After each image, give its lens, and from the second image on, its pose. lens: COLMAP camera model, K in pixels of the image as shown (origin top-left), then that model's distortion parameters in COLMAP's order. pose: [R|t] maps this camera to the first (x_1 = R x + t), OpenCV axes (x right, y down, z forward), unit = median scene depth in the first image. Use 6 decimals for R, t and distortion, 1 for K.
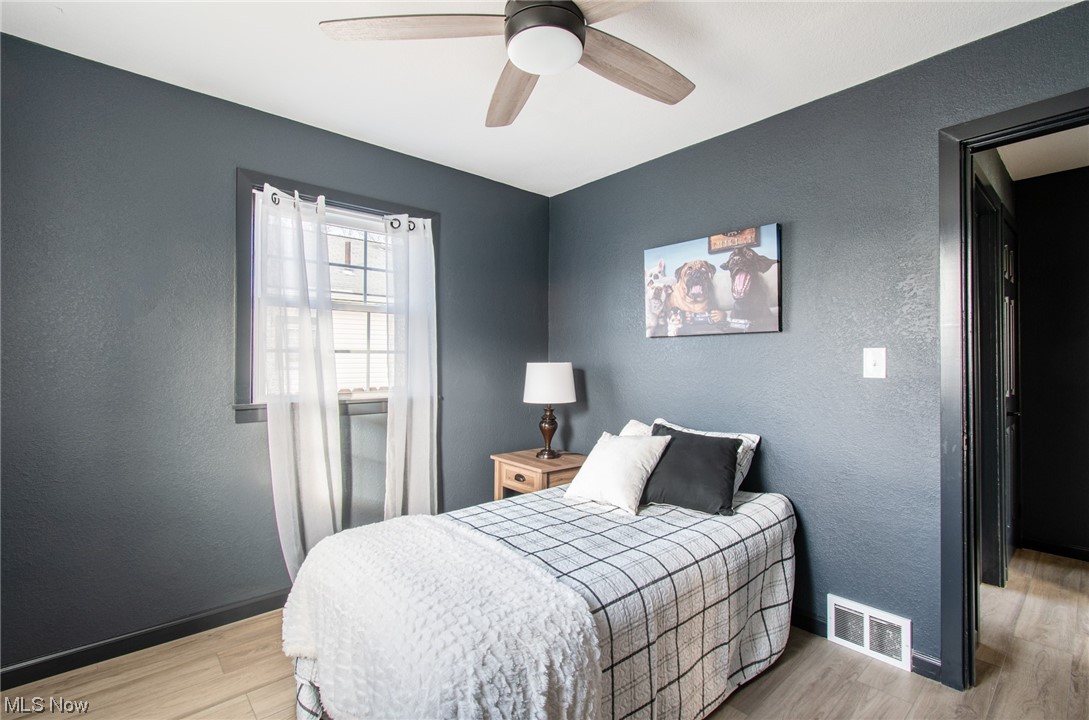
lens RADIAL K [[491.2, 0, 543.3], [0, 491.2, 354.4], [0, 0, 1]] dist [-0.000291, -0.001360]
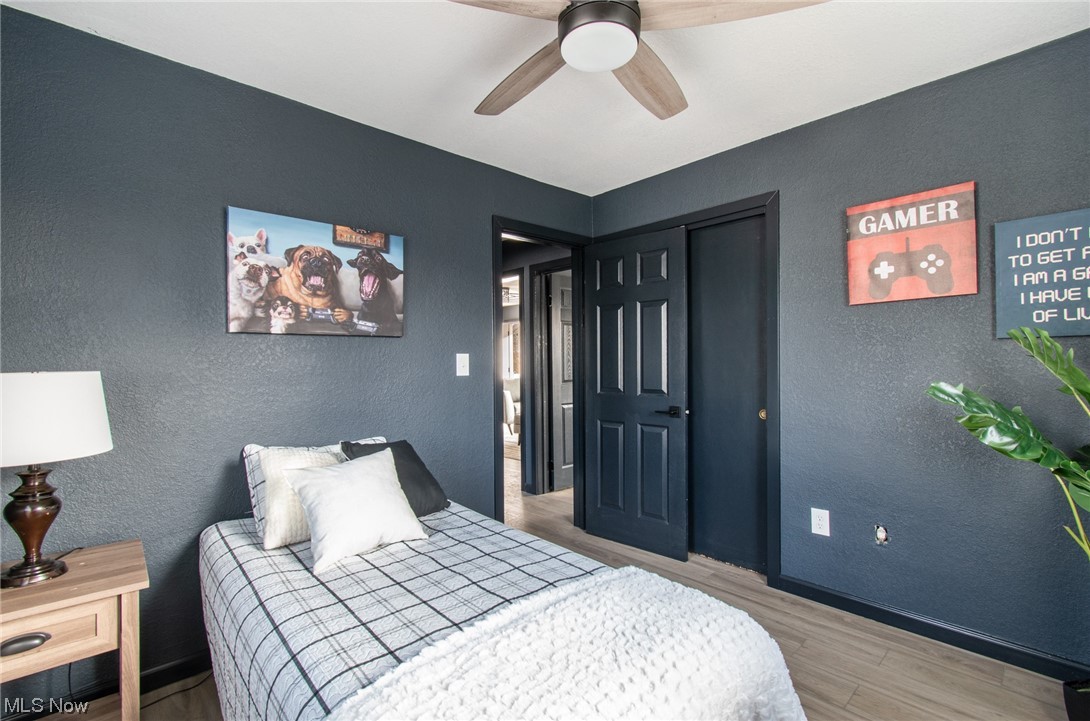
lens RADIAL K [[491.7, 0, 555.0], [0, 491.7, 361.1], [0, 0, 1]] dist [-0.000291, -0.001360]
pose [[-0.040583, -0.005779, 0.999159, -0.553822], [-0.007281, 0.999958, 0.005488, -0.001182], [-0.999150, -0.007052, -0.040623, 0.624860]]
